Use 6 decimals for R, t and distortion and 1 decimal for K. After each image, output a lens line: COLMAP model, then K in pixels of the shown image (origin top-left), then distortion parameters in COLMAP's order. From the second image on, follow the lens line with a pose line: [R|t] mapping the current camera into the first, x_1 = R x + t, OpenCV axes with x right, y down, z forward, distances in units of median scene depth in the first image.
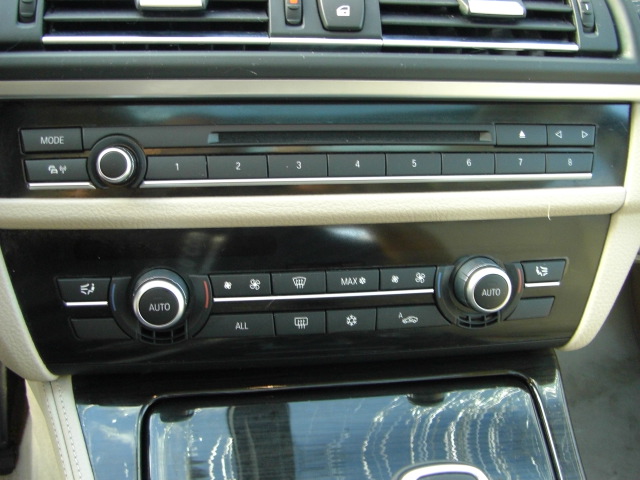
lens RADIAL K [[726.2, 0, 321.5], [0, 726.2, 238.6], [0, 0, 1]] dist [-0.140416, 0.000000]
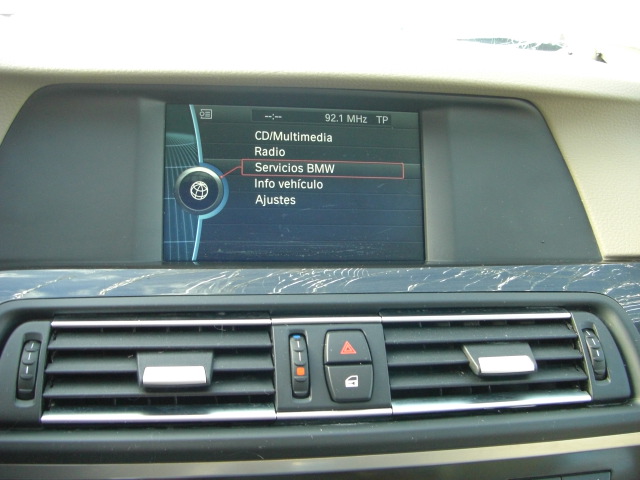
lens RADIAL K [[726.2, 0, 315.6], [0, 726.2, 240.2], [0, 0, 1]] dist [-0.140416, 0.000000]
pose [[0.999978, -0.003268, 0.005763, -0.023519], [0.004434, 0.976445, -0.215719, -0.292240], [-0.004923, 0.215740, 0.976438, -0.000891]]
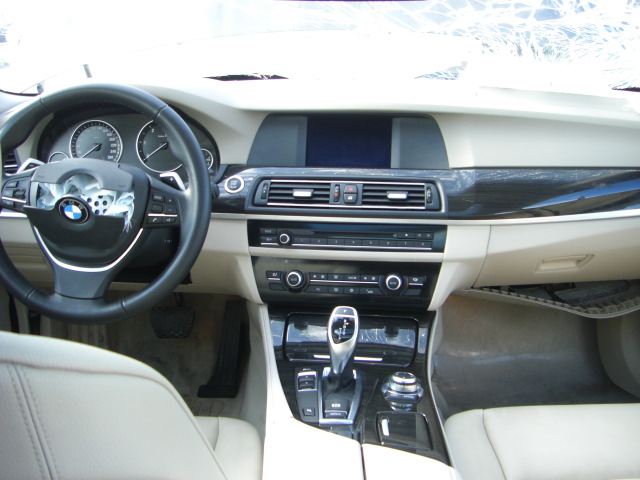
lens RADIAL K [[709.9, 0, 320.6], [0, 709.9, 240.2], [0, 0, 1]] dist [-0.138518, 0.000000]
pose [[0.958314, 0.033382, -0.283759, 0.877453], [-0.079532, 0.985066, -0.152710, 0.424059], [0.274424, 0.168912, 0.946657, -2.273592]]
